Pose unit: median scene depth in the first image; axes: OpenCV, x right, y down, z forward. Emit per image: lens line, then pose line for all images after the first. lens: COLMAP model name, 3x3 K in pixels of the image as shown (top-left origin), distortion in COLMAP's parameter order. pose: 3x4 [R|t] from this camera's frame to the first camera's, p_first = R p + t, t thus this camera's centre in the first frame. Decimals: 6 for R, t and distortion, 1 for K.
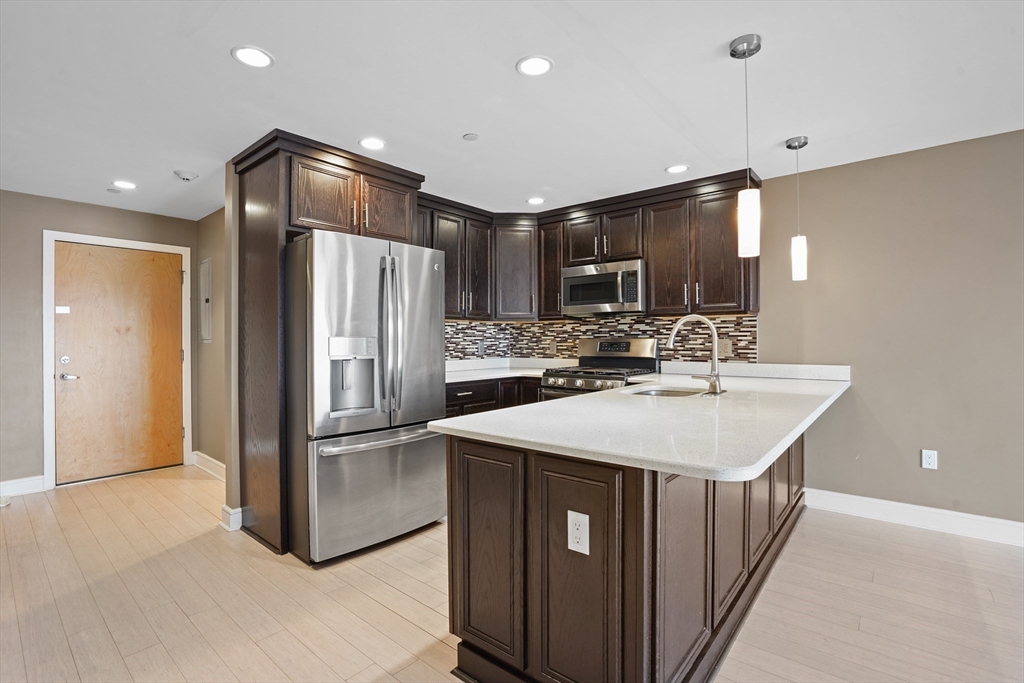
lens RADIAL K [[478.2, 0, 506.7], [0, 478.2, 340.8], [0, 0, 1]] dist [-0.049145, 0.014233]
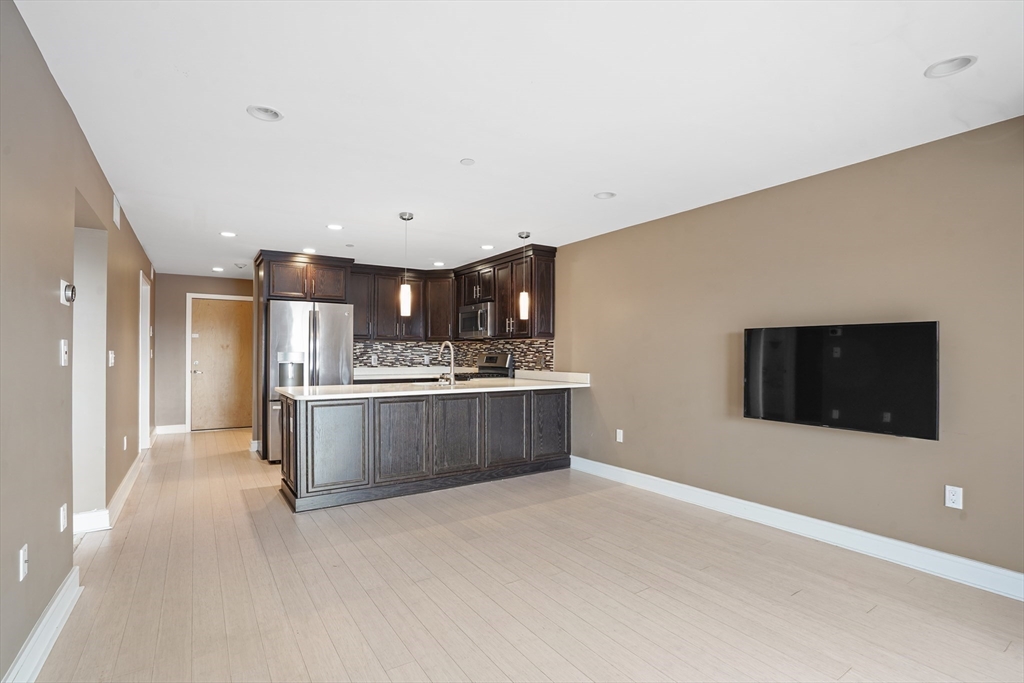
lens RADIAL K [[478.2, 0, 500.7], [0, 478.2, 355.3], [0, 0, 1]] dist [-0.049145, 0.014233]
pose [[0.959616, 0.009515, -0.281152, 0.723950], [-0.009277, 0.999955, 0.002175, -0.004395], [0.281160, 0.000521, 0.959661, -0.445101]]
